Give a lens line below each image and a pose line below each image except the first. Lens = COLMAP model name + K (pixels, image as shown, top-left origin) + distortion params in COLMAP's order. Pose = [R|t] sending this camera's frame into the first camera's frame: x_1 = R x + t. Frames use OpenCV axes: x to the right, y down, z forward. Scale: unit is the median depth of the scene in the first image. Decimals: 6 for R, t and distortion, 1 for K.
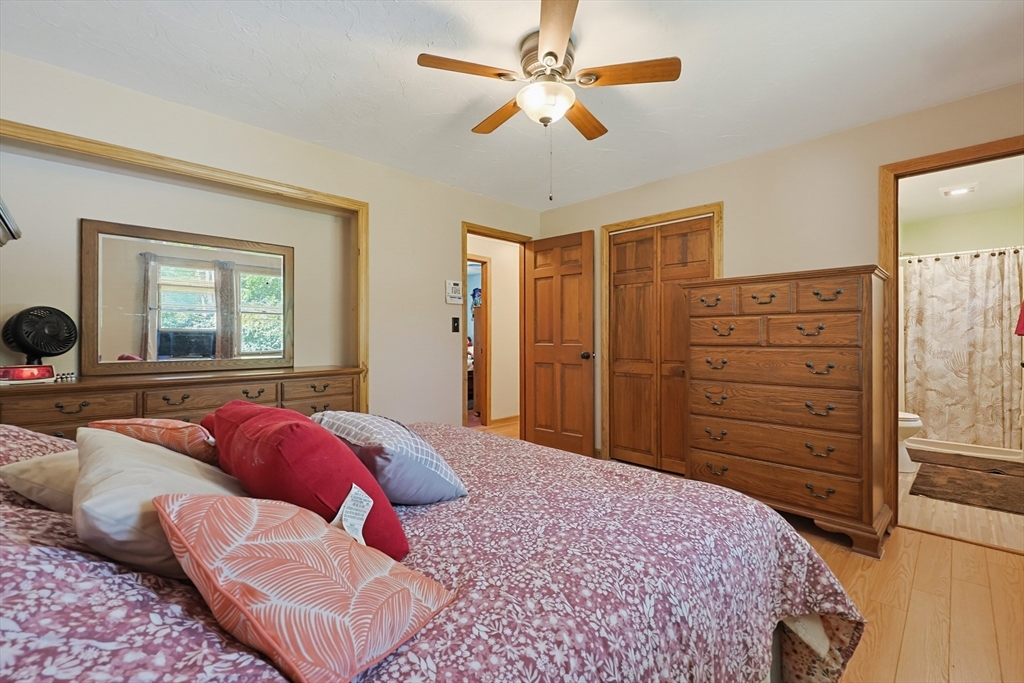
lens RADIAL K [[437.8, 0, 518.1], [0, 437.8, 336.7], [0, 0, 1]] dist [0.000819, 0.000878]
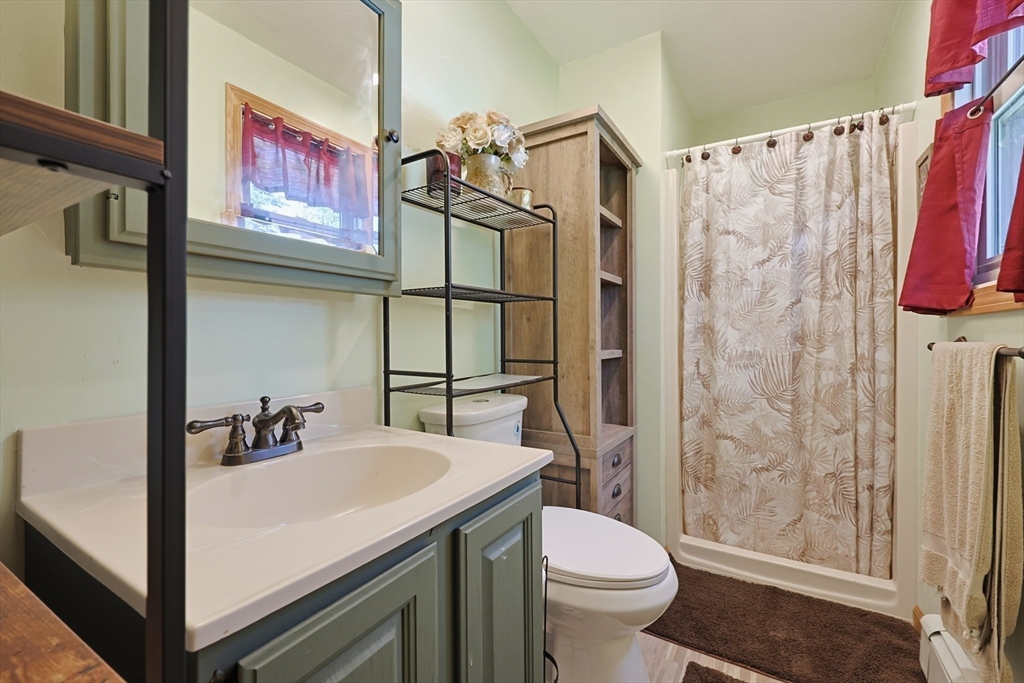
lens RADIAL K [[437.8, 0, 518.1], [0, 437.8, 336.7], [0, 0, 1]] dist [0.000819, 0.000878]
pose [[0.969693, -0.001897, 0.244318, 0.638025], [0.001012, 0.999992, 0.003745, 0.014941], [-0.244323, -0.003384, 0.969688, 0.626767]]
